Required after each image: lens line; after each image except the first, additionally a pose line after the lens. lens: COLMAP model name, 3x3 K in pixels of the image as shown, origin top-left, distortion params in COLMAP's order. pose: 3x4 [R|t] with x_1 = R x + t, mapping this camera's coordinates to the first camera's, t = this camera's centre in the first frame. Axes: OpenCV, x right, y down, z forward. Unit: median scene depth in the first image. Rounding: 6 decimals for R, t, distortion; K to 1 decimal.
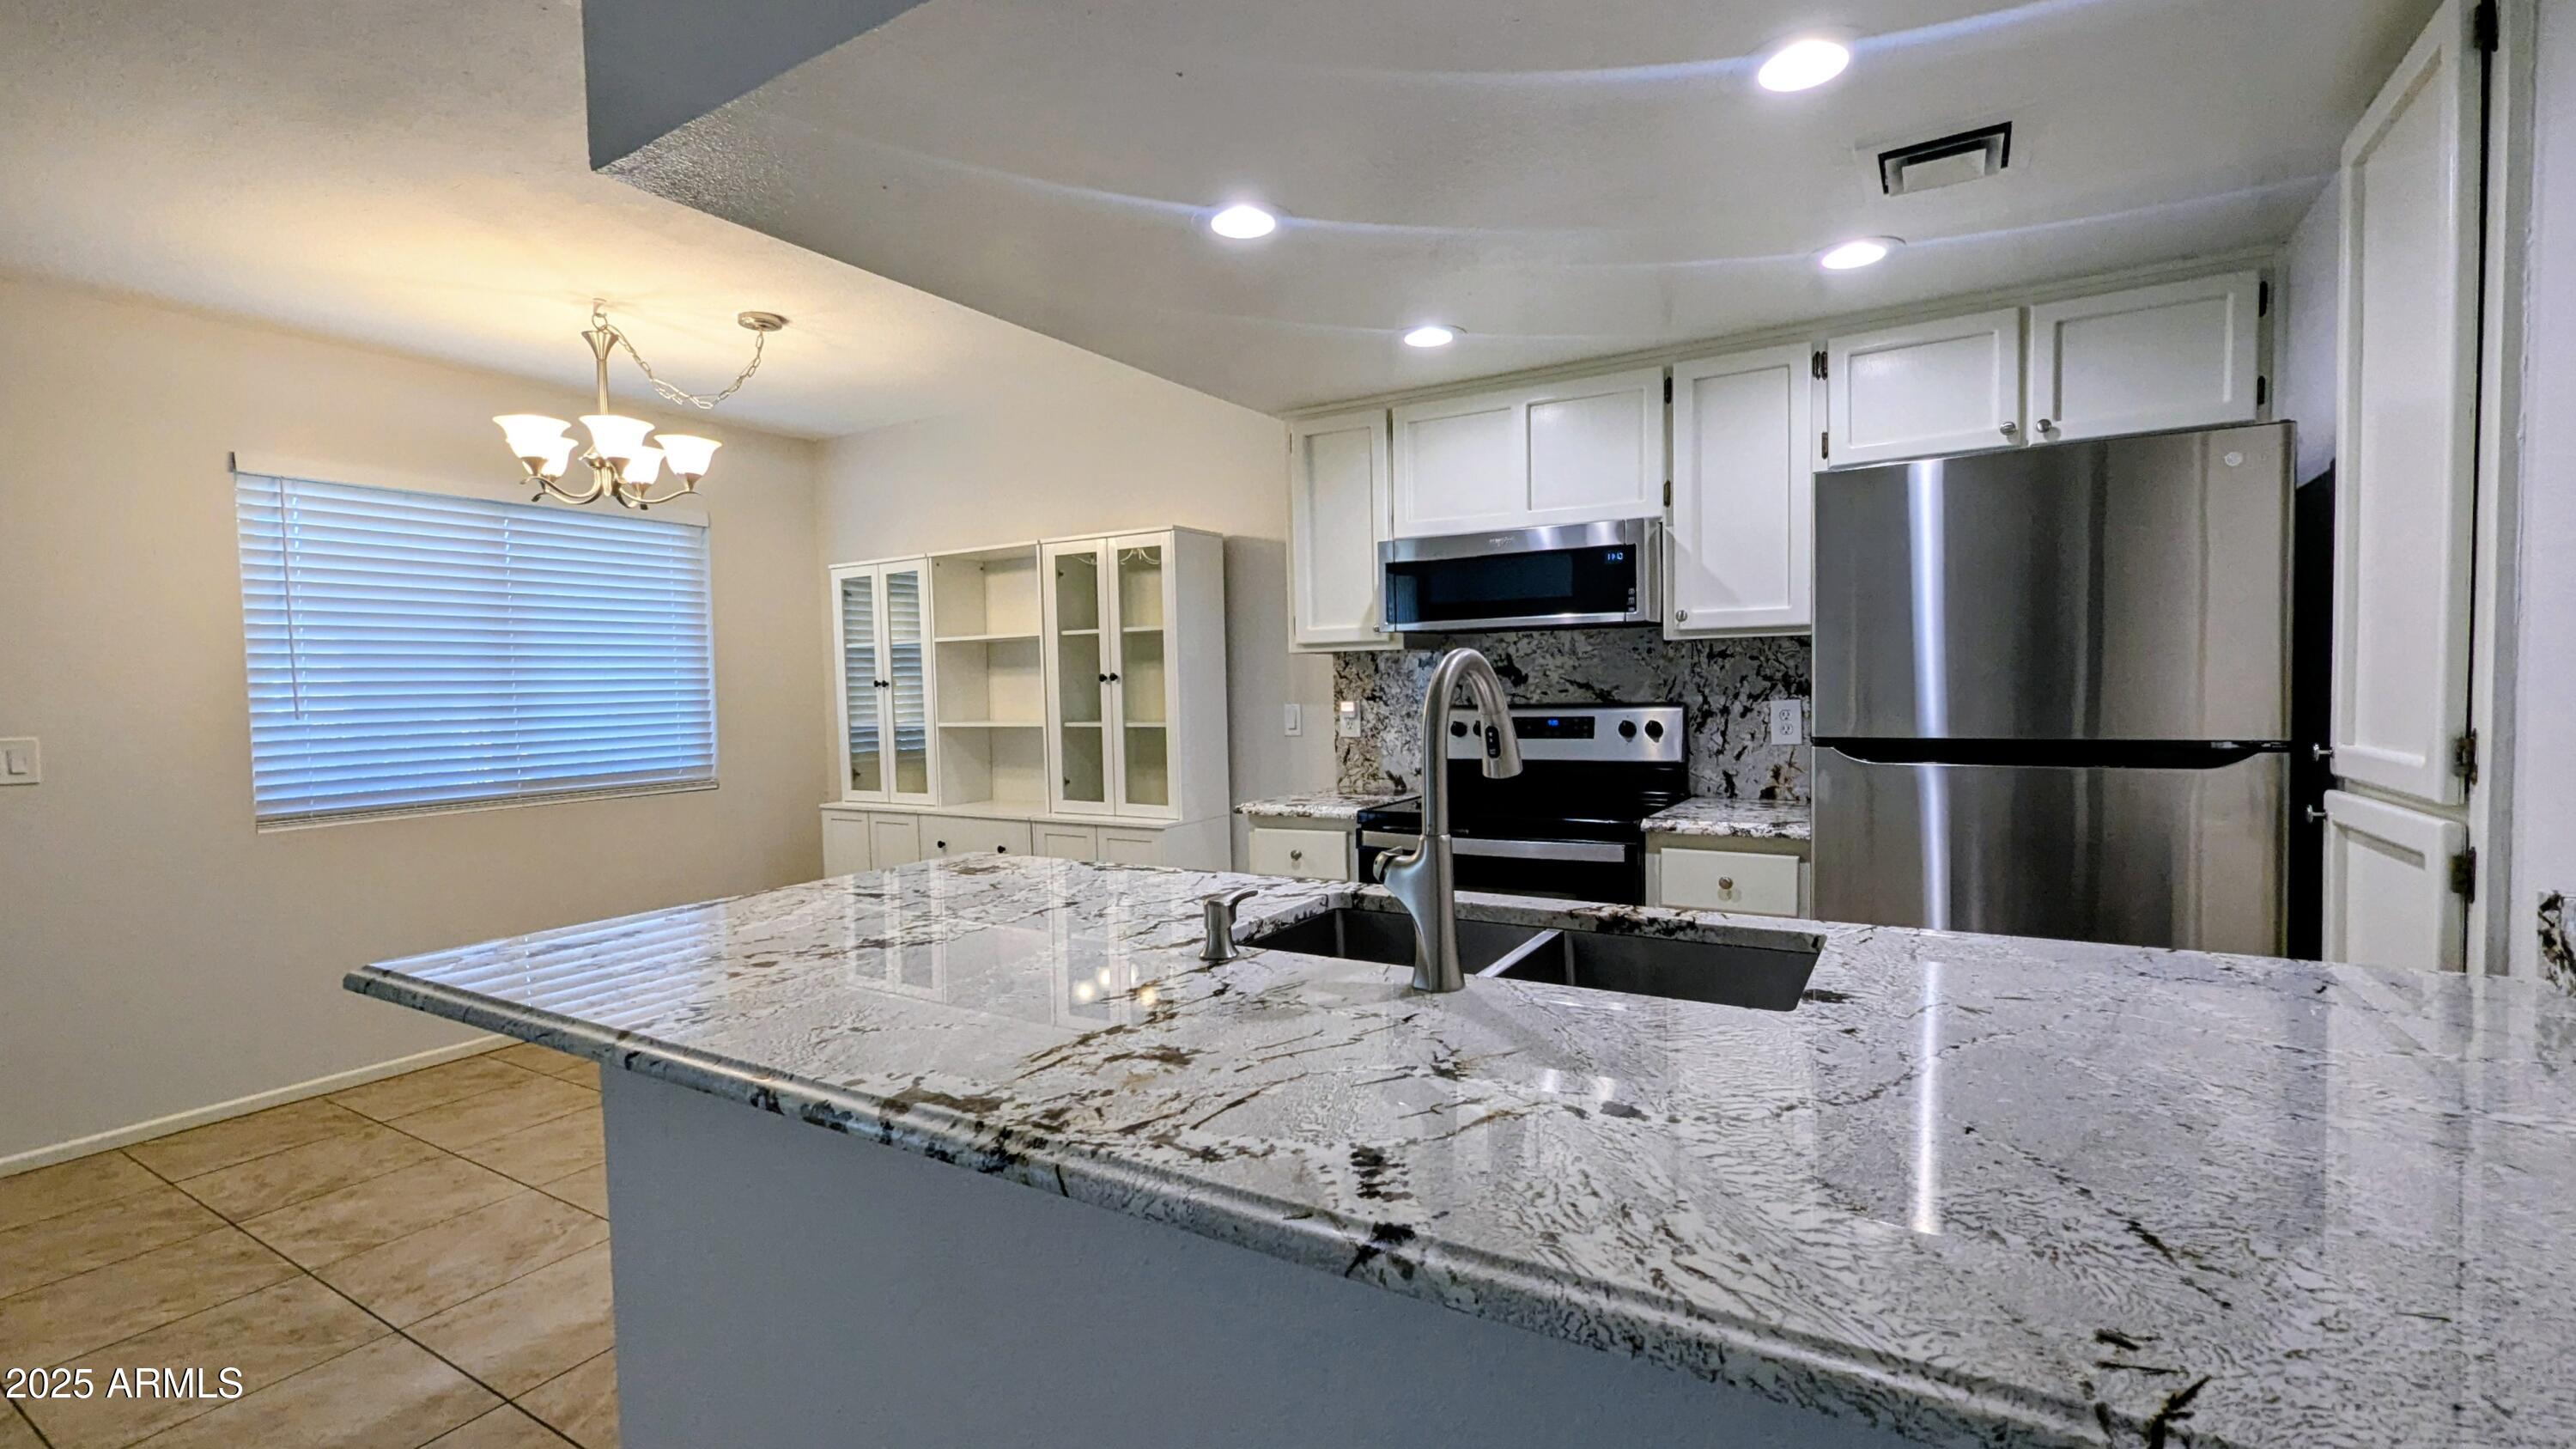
lens RADIAL K [[1108.7, 0, 1288.0], [0, 1108.7, 724.5], [0, 0, 1]] dist [0.001388, 0.000212]
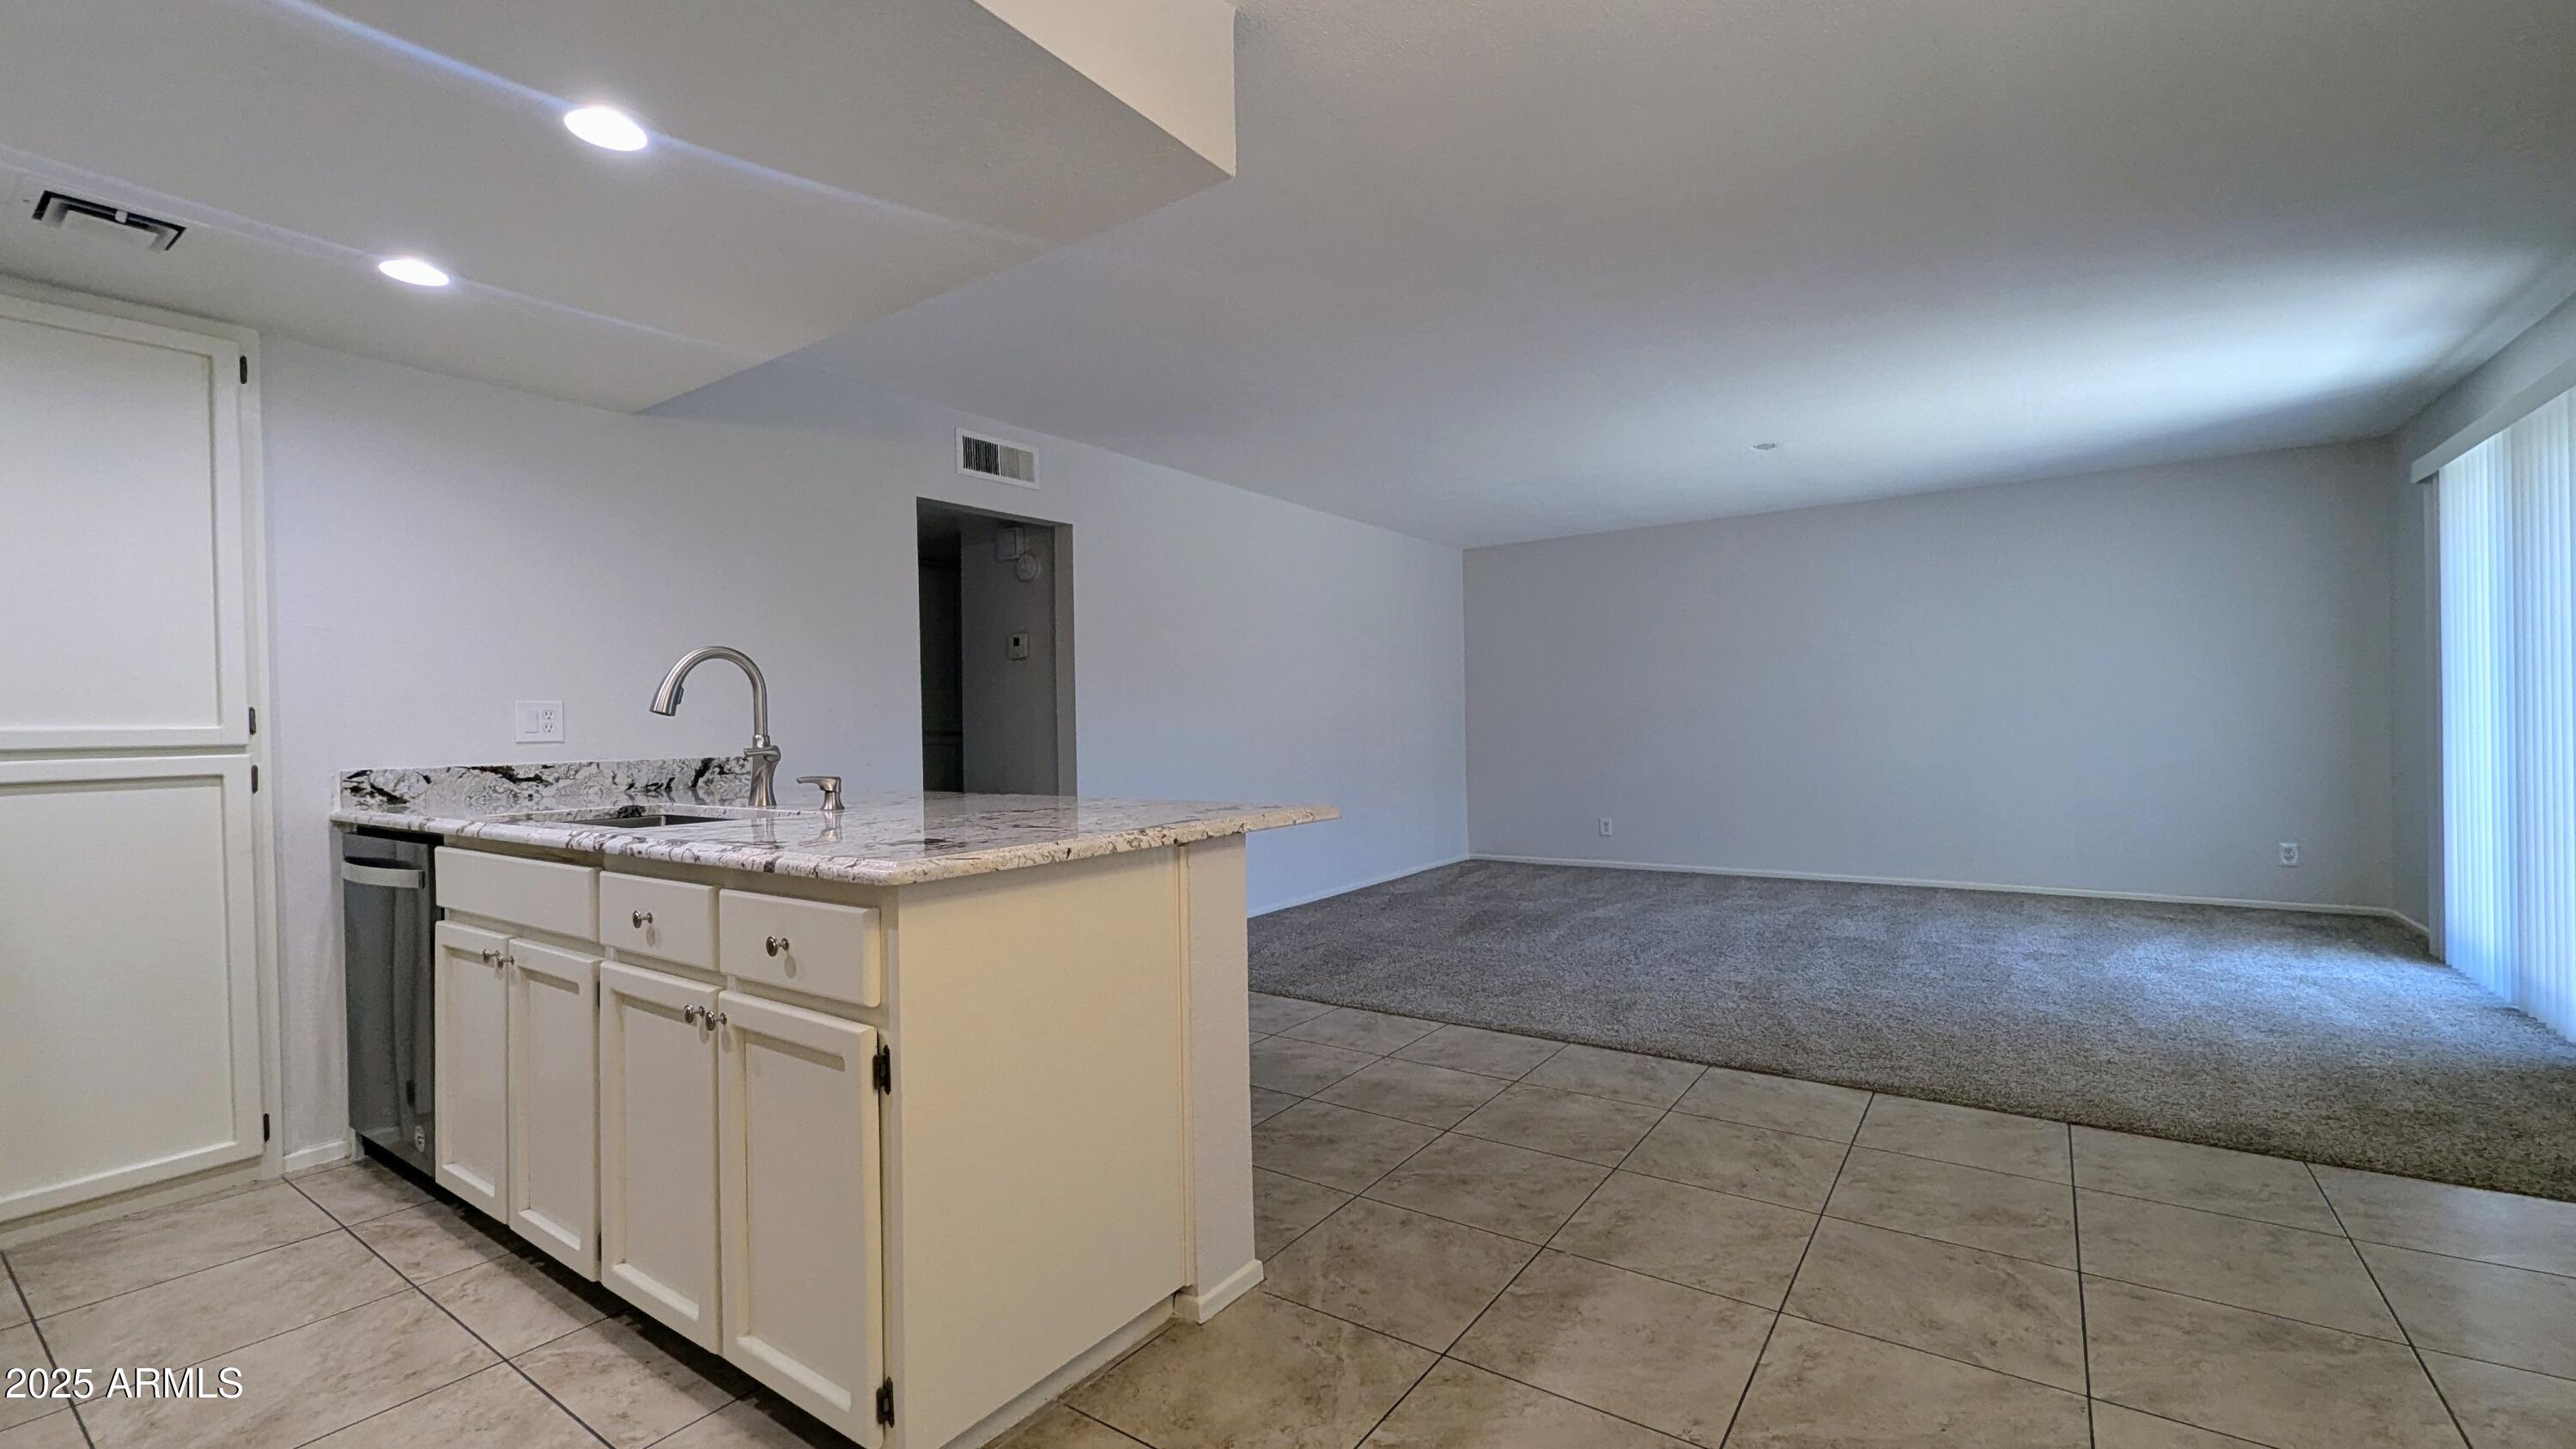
lens RADIAL K [[1064.8, 0, 1292.9], [0, 1064.8, 729.7], [0, 0, 1]] dist [0.003519, 0.000569]
pose [[-0.996813, 0.039282, 0.069425, -0.418374], [0.042087, 0.998336, 0.039408, 0.020578], [-0.067761, 0.042205, -0.996808, 1.212501]]
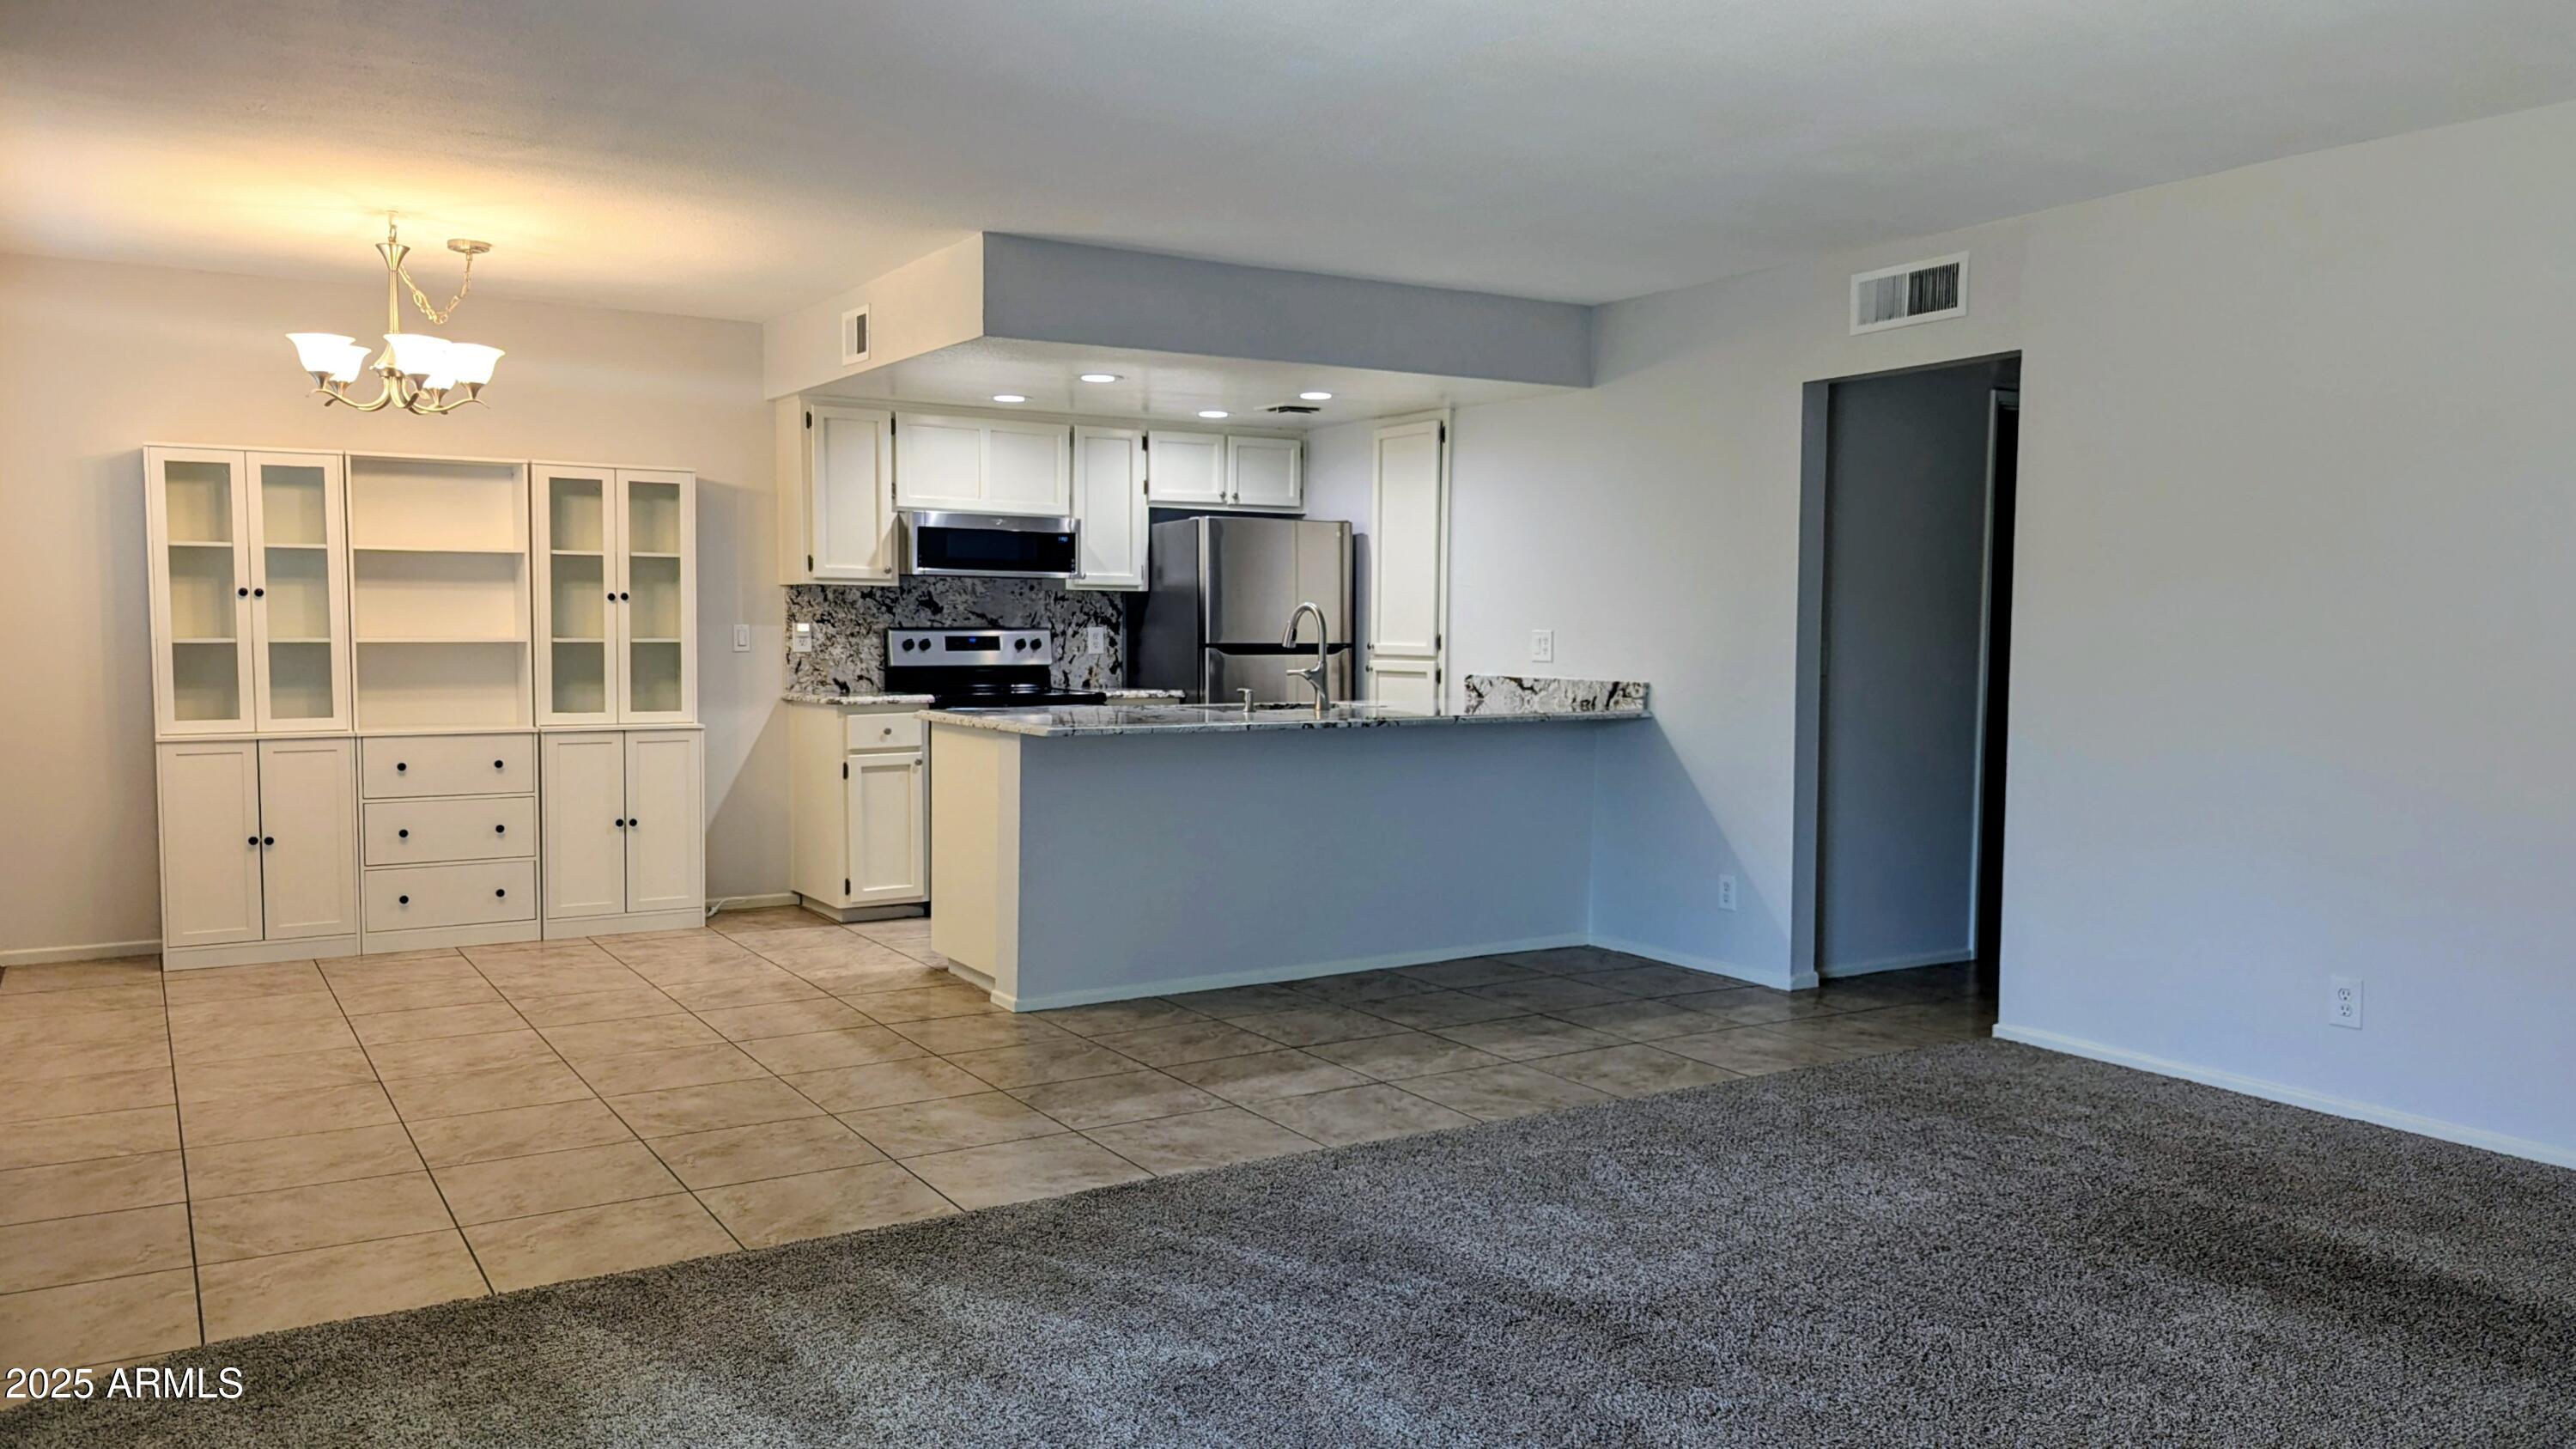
lens RADIAL K [[1862.1, 0, 1329.1], [0, 1862.1, 747.3], [0, 0, 1]] dist [0.044285, -0.004133]
pose [[0.443122, -0.038315, 0.895642, -1.867473], [0.014785, 0.999263, 0.035433, 0.062965], [-0.896339, -0.002459, 0.443362, -0.553154]]
